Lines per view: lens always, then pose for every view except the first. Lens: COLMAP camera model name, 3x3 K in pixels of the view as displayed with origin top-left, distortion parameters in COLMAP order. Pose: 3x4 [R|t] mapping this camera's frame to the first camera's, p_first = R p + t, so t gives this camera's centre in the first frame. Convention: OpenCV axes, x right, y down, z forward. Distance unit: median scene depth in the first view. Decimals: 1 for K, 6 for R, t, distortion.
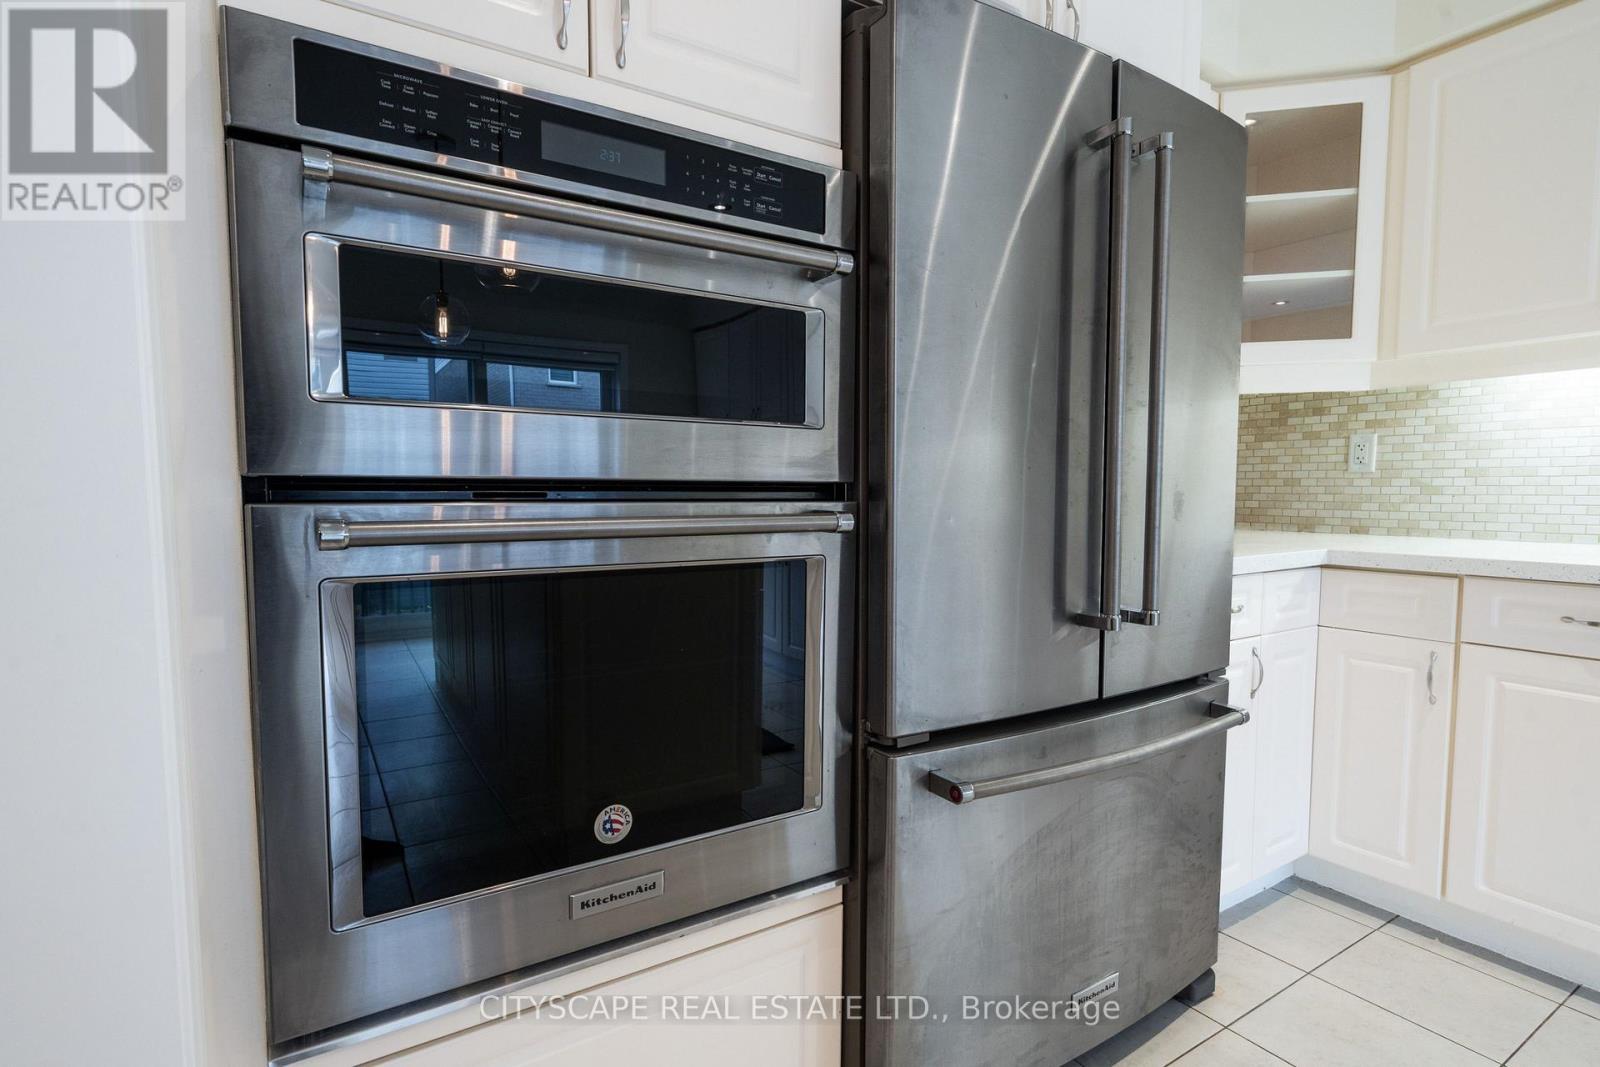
lens RADIAL K [[779.3, 0, 788.6], [0, 779.3, 543.8], [0, 0, 1]] dist [-0.006973, -0.000510]
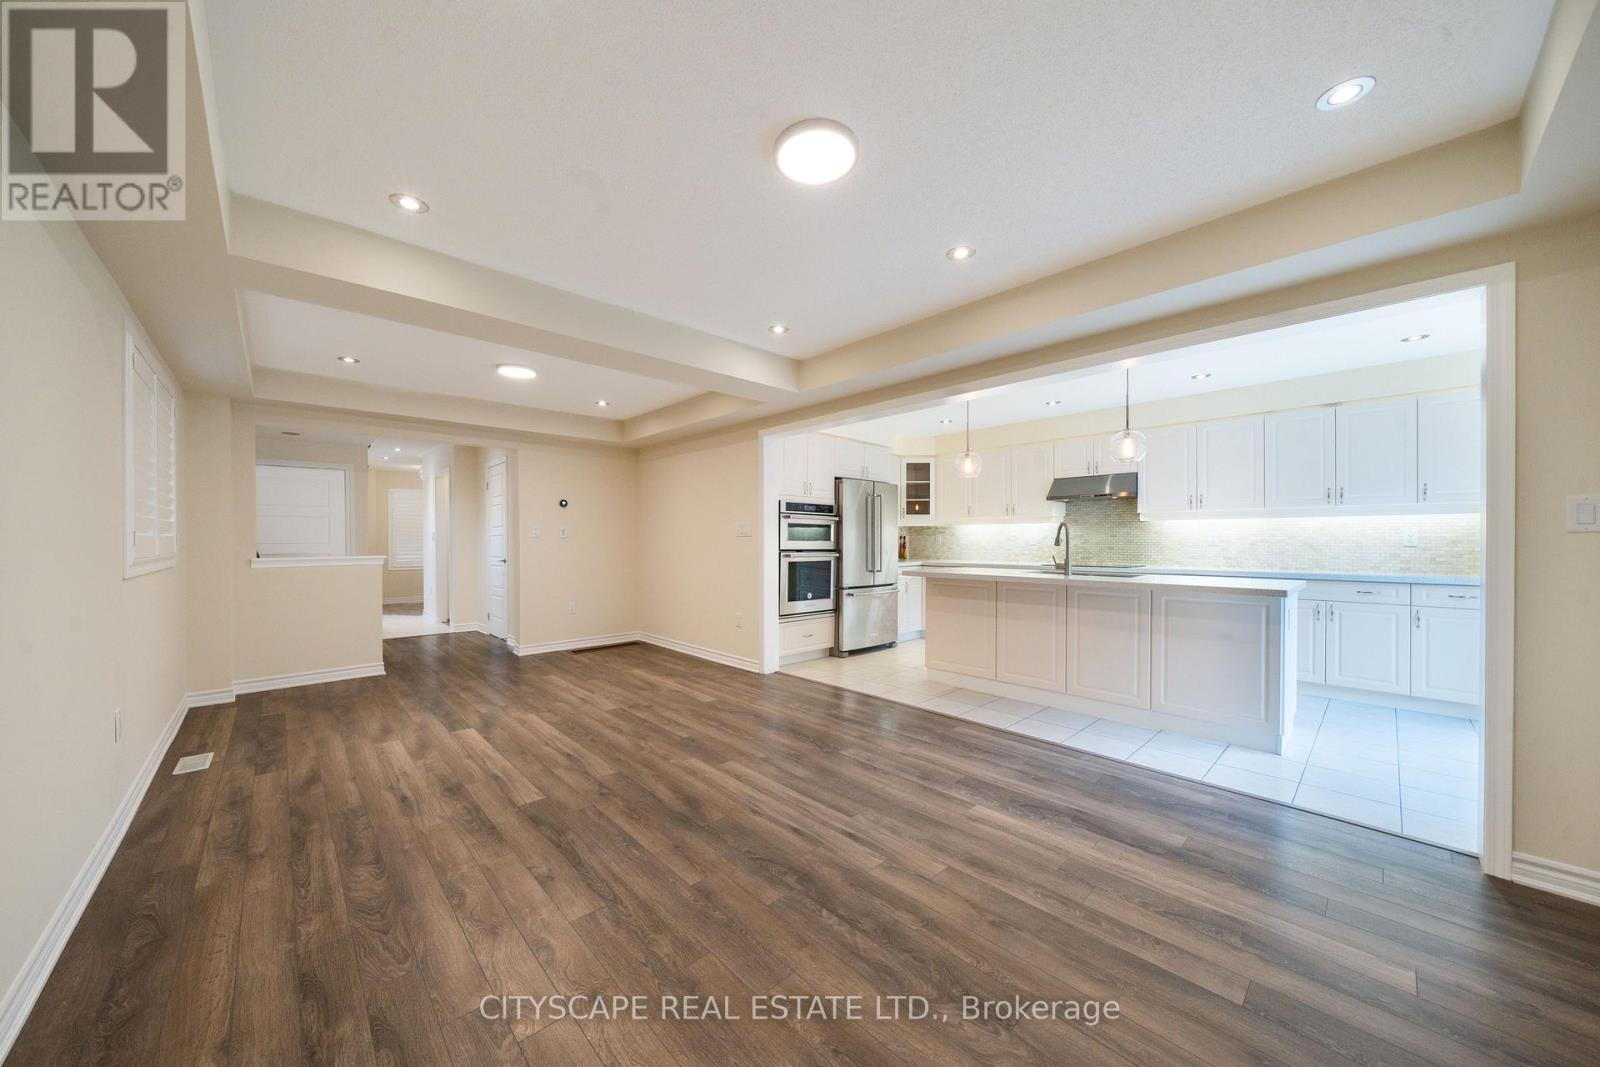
lens RADIAL K [[566.9, 0, 789.2], [0, 566.9, 537.3], [0, 0, 1]] dist [-0.005551, -0.000350]
pose [[0.981277, 0.003695, 0.192565, -1.245365], [0.010972, 0.997120, -0.075044, 0.178001], [-0.192288, 0.075752, 0.978410, -3.656697]]
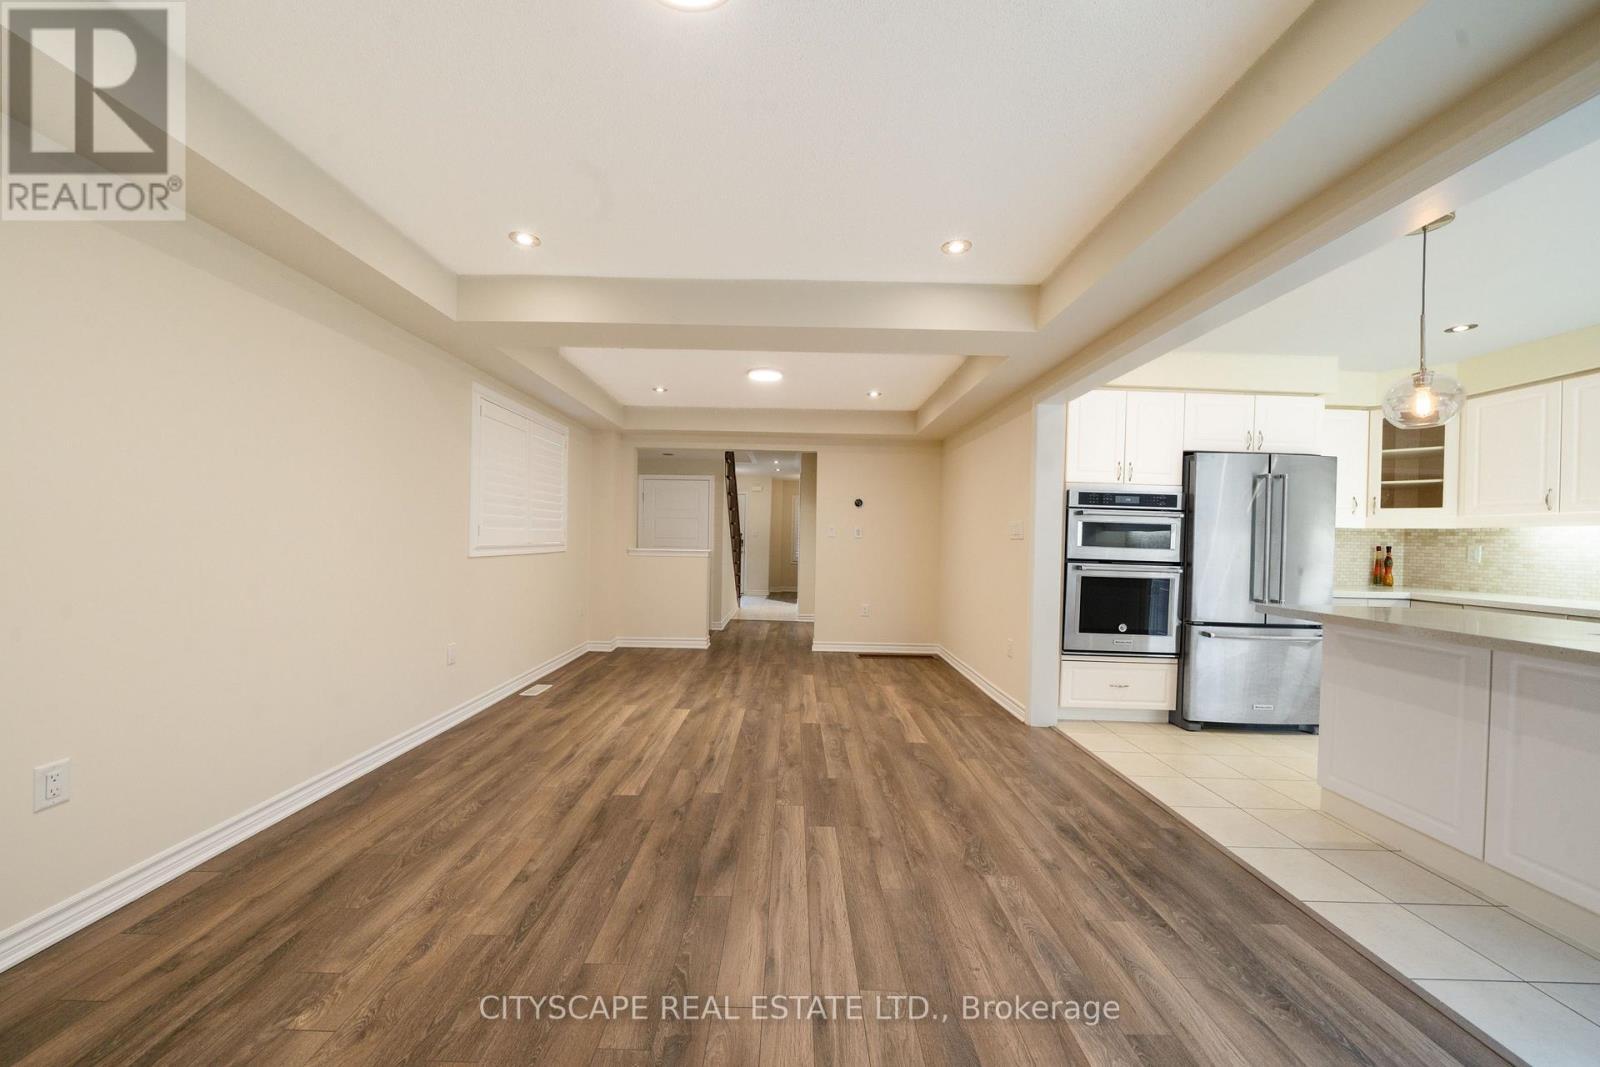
lens RADIAL K [[566.9, 0, 783.2], [0, 566.9, 541.7], [0, 0, 1]] dist [-0.005551, -0.000350]
pose [[0.843794, 0.026263, -0.536024, -0.112022], [-0.064286, 0.996556, -0.052371, 0.115070], [0.532803, 0.078649, 0.842577, -2.846886]]
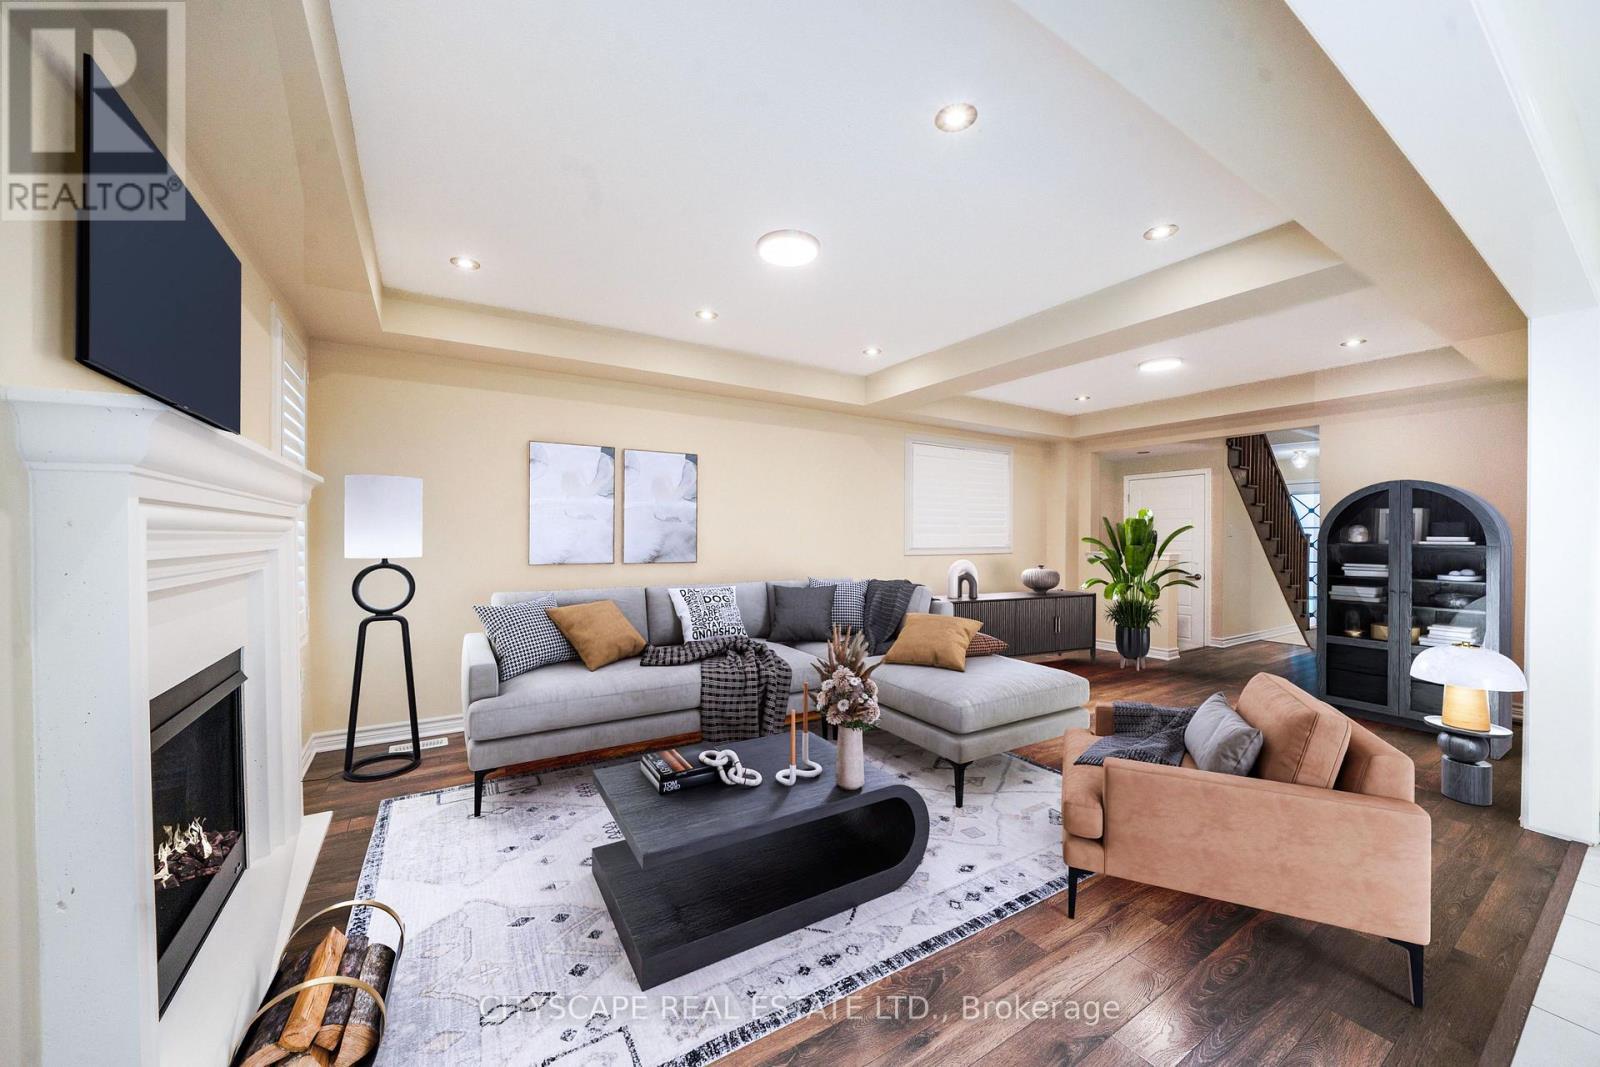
lens RADIAL K [[566.9, 0, 773.5], [0, 566.9, 537.4], [0, 0, 1]] dist [-0.005551, -0.000350]
pose [[-0.002370, 0.004844, -0.999985, 1.358058], [-0.073719, 0.997266, 0.005006, 0.046870], [0.997276, 0.073730, -0.002007, -2.093378]]
